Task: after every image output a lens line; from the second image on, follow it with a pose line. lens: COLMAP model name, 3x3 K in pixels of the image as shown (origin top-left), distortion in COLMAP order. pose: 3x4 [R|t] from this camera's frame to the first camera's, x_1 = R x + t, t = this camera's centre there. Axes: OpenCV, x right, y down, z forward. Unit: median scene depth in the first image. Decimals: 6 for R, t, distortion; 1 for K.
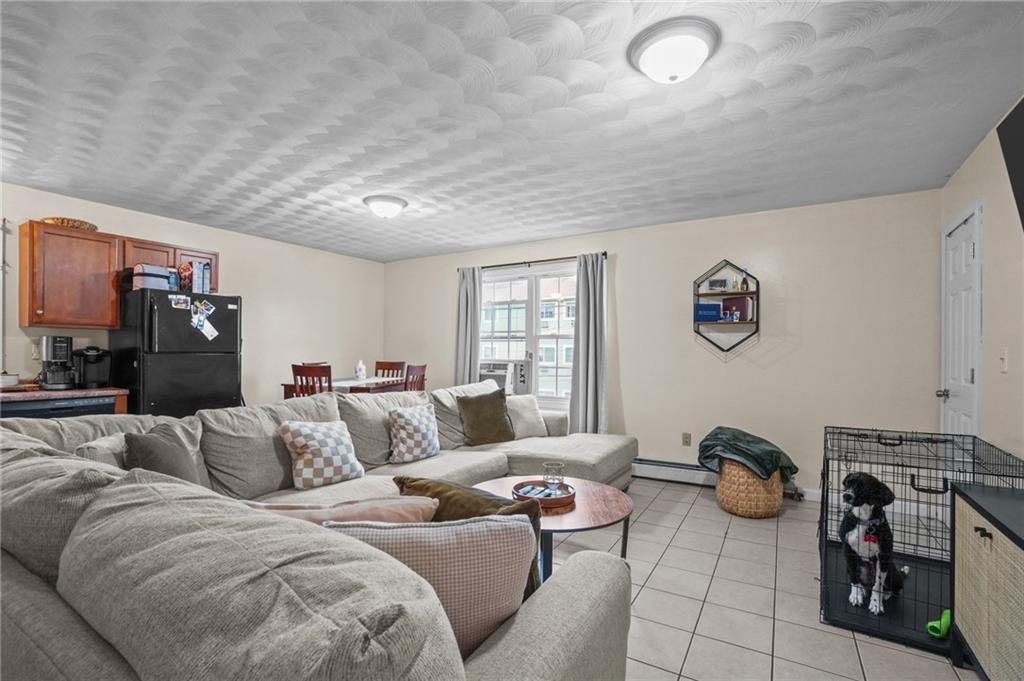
lens RADIAL K [[460.4, 0, 510.7], [0, 460.4, 349.7], [0, 0, 1]] dist [-0.057727, 0.021907]
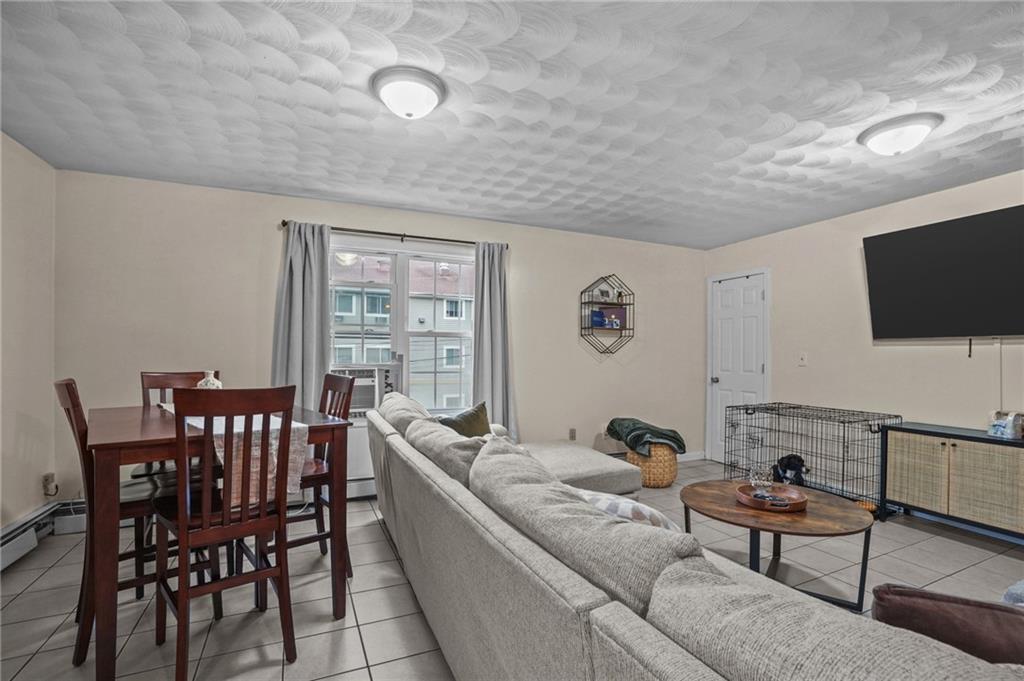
lens RADIAL K [[460.4, 0, 510.7], [0, 460.4, 349.7], [0, 0, 1]] dist [-0.057727, 0.021907]
pose [[0.564221, 0.009708, 0.825567, -0.596842], [-0.004483, 0.999952, -0.008695, 0.005859], [-0.825612, 0.001205, 0.564238, 0.524807]]
